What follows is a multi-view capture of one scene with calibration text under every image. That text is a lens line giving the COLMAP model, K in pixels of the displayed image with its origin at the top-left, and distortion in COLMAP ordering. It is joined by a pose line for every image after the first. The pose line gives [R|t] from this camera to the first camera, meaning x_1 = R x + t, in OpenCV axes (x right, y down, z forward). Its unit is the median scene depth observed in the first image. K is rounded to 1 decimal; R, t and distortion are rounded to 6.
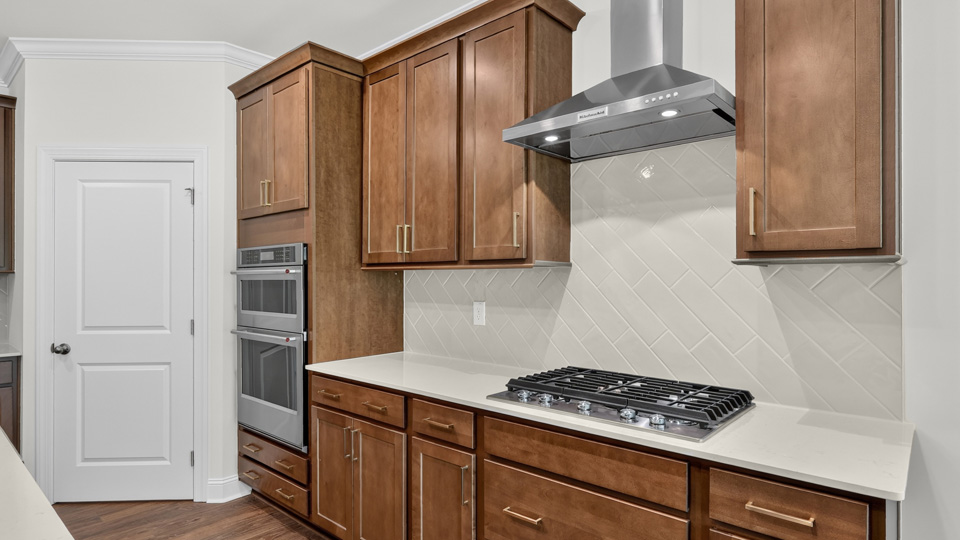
lens RADIAL K [[510.7, 0, 482.2], [0, 510.7, 277.2], [0, 0, 1]] dist [-0.006529, -0.001583]
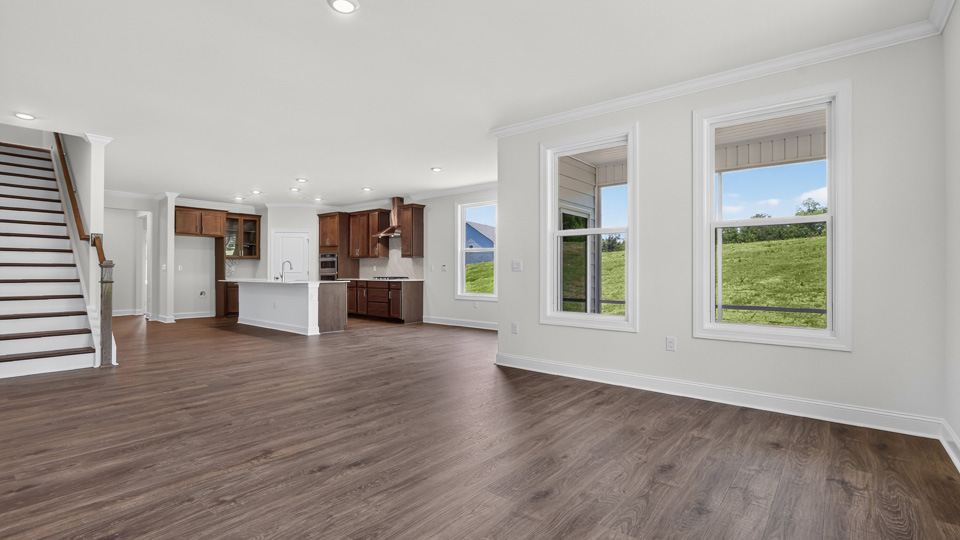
lens RADIAL K [[438.7, 0, 477.6], [0, 438.7, 268.2], [0, 0, 1]] dist [-0.010816, 0.002628]
pose [[0.999312, 0.004562, 0.036802, 0.831747], [-0.004413, 0.999982, -0.004145, 0.086224], [-0.036821, 0.003980, 0.999314, -3.211095]]
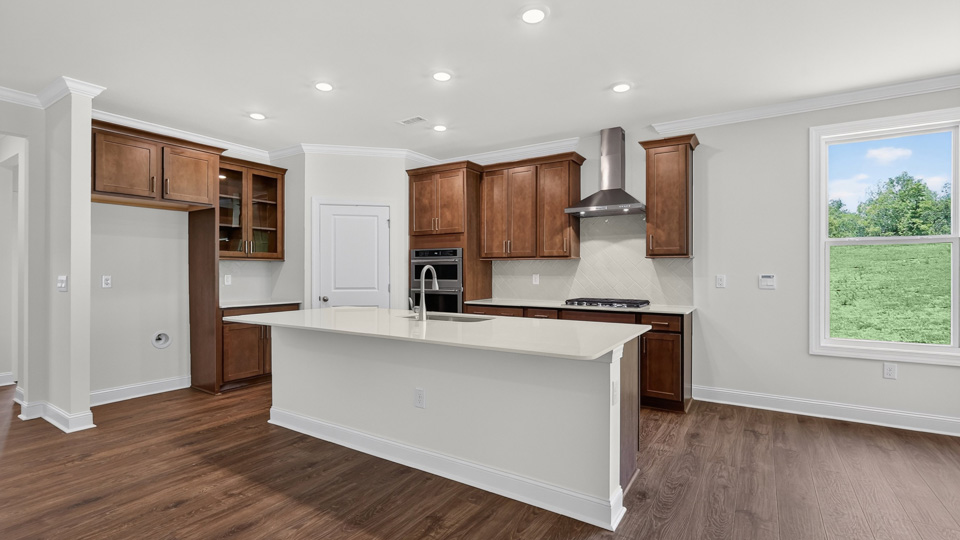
lens RADIAL K [[438.7, 0, 477.8], [0, 438.7, 269.4], [0, 0, 1]] dist [-0.010816, 0.002628]
pose [[0.988220, 0.002405, 0.153024, -0.600654], [-0.002139, 0.999996, -0.001905, 0.032864], [-0.153028, 0.001556, 0.988221, -0.967482]]
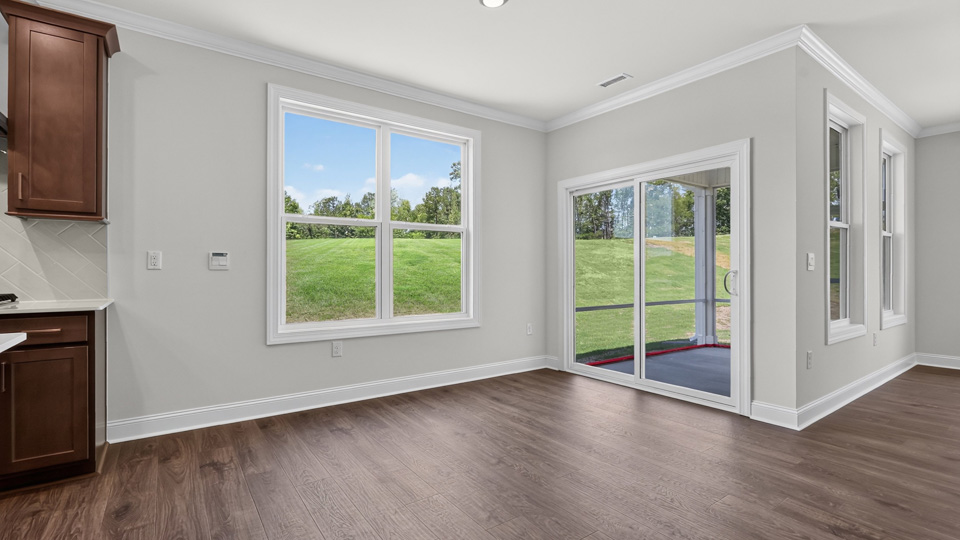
lens RADIAL K [[438.7, 0, 479.3], [0, 438.7, 272.1], [0, 0, 1]] dist [-0.010816, 0.002628]
pose [[0.219754, -0.000843, 0.975555, -0.365511], [-0.004322, 0.999989, 0.001838, 0.098711], [-0.975546, -0.004620, 0.219748, -0.550193]]
